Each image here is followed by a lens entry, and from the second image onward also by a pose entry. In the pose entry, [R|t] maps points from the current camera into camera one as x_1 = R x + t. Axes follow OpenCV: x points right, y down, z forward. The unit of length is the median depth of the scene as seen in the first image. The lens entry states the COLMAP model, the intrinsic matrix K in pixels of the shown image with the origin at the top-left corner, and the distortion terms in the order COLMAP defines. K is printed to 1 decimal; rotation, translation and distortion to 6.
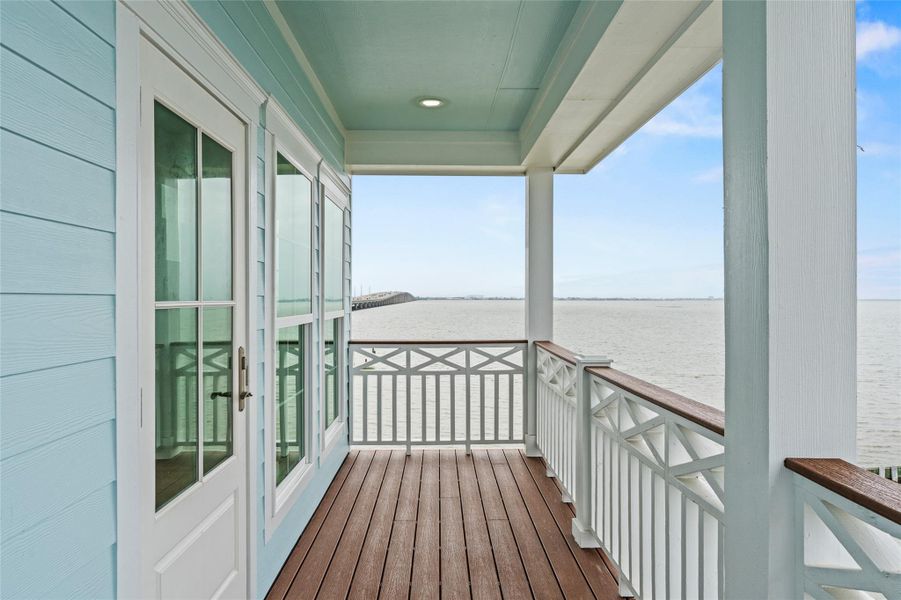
lens RADIAL K [[567.9, 0, 450.6], [0, 567.9, 299.8], [0, 0, 1]] dist [0.000180, 0.000594]
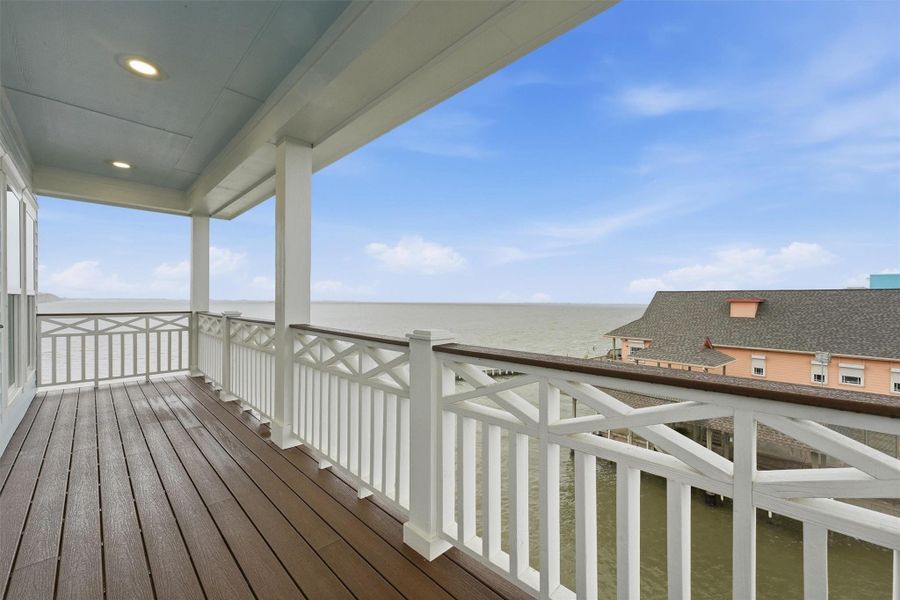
lens RADIAL K [[366.9, 0, 449.8], [0, 366.9, 299.5], [0, 0, 1]] dist [0.001381, 0.003695]
pose [[0.726692, 0.002344, 0.686959, -0.064917], [0.000340, 0.999993, -0.003772, 0.041024], [-0.686963, 0.002975, 0.726686, -0.367173]]
